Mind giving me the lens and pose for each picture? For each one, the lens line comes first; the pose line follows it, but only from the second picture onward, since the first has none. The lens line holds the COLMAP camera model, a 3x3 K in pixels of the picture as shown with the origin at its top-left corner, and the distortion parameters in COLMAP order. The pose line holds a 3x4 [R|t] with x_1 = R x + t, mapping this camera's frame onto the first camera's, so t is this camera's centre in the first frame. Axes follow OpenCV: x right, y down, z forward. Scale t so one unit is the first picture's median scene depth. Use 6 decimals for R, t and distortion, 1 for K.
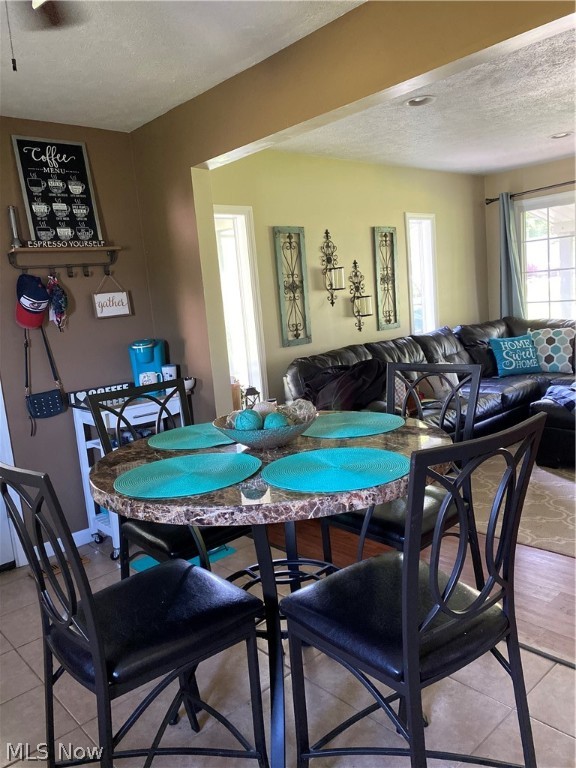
lens RADIAL K [[585.7, 0, 287.7], [0, 585.7, 382.5], [0, 0, 1]] dist [0.044675, -0.046255]
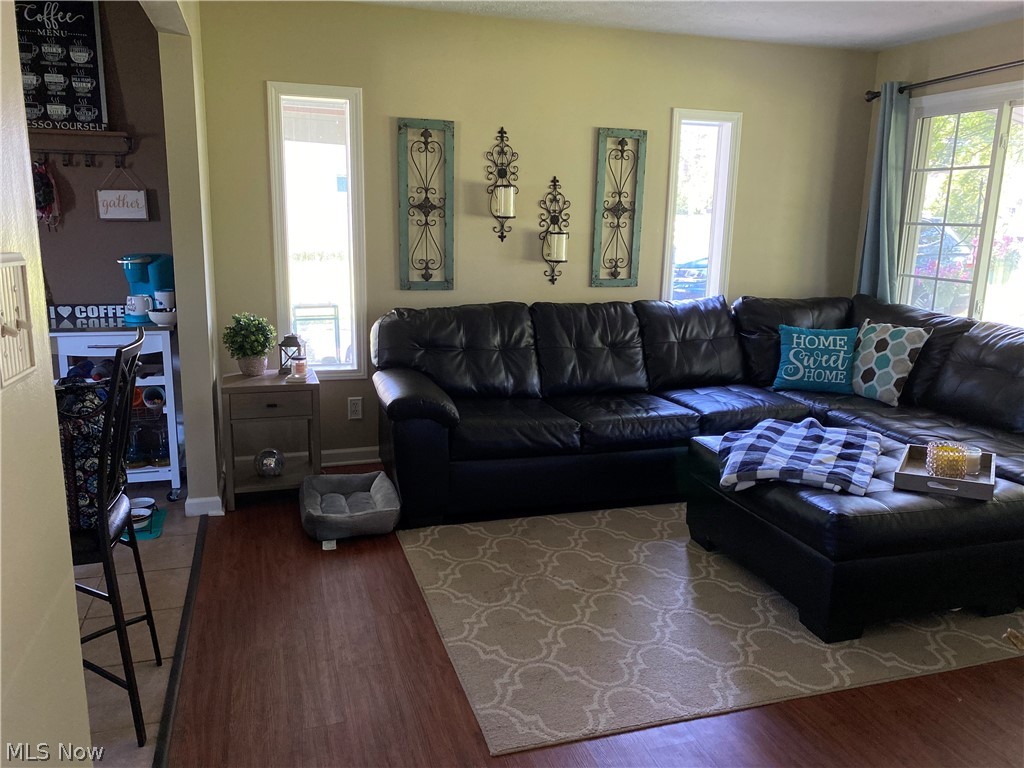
lens RADIAL K [[781.0, 0, 504.4], [0, 781.0, 383.8], [0, 0, 1]] dist [0.044675, -0.046255]
pose [[0.905848, 0.187336, -0.379927, 0.476095], [-0.156585, 0.981453, 0.110597, -0.070582], [0.393599, -0.040693, 0.918381, 0.155970]]
